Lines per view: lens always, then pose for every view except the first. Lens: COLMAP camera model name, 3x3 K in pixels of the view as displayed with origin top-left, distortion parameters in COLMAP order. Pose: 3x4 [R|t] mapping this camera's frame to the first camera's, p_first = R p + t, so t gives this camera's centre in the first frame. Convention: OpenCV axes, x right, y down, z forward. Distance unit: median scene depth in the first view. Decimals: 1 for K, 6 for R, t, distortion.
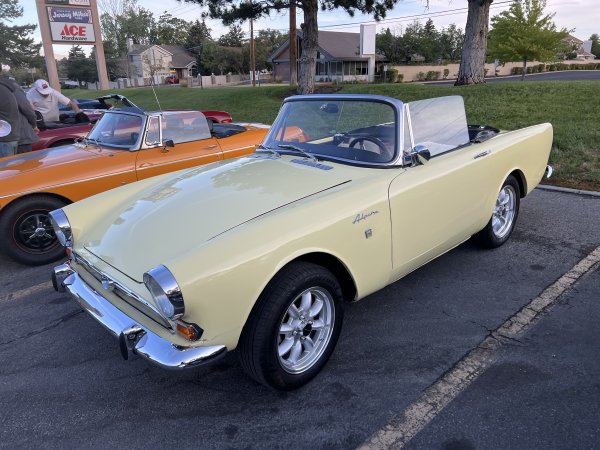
lens RADIAL K [[451.3, 0, 300.7], [0, 451.3, 228.5], [0, 0, 1]] dist [0.030176, -0.040875]
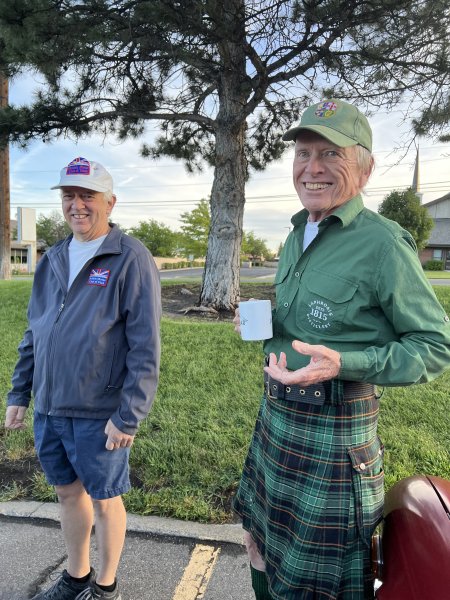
lens RADIAL K [[453.9, 0, 239.2], [0, 453.9, 300.7], [0, 0, 1]] dist [0.014441, -0.001181]
pose [[0.792966, -0.011986, 0.609147, -0.051124], [0.164272, 0.966986, -0.194817, -0.043193], [-0.586702, 0.254549, 0.768756, 0.132861]]
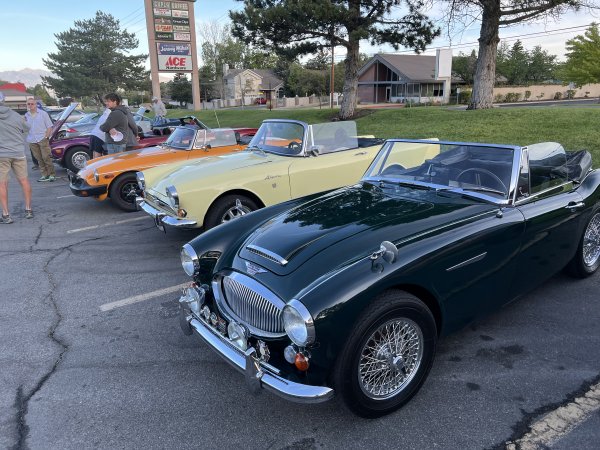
lens RADIAL K [[447.2, 0, 297.1], [0, 447.2, 220.1], [0, 0, 1]] dist [0.035196, -0.049788]
pose [[0.981803, 0.051077, -0.182905, 0.023213], [-0.061294, 0.996834, -0.050649, 0.009750], [0.179739, 0.060939, 0.981825, -0.036500]]
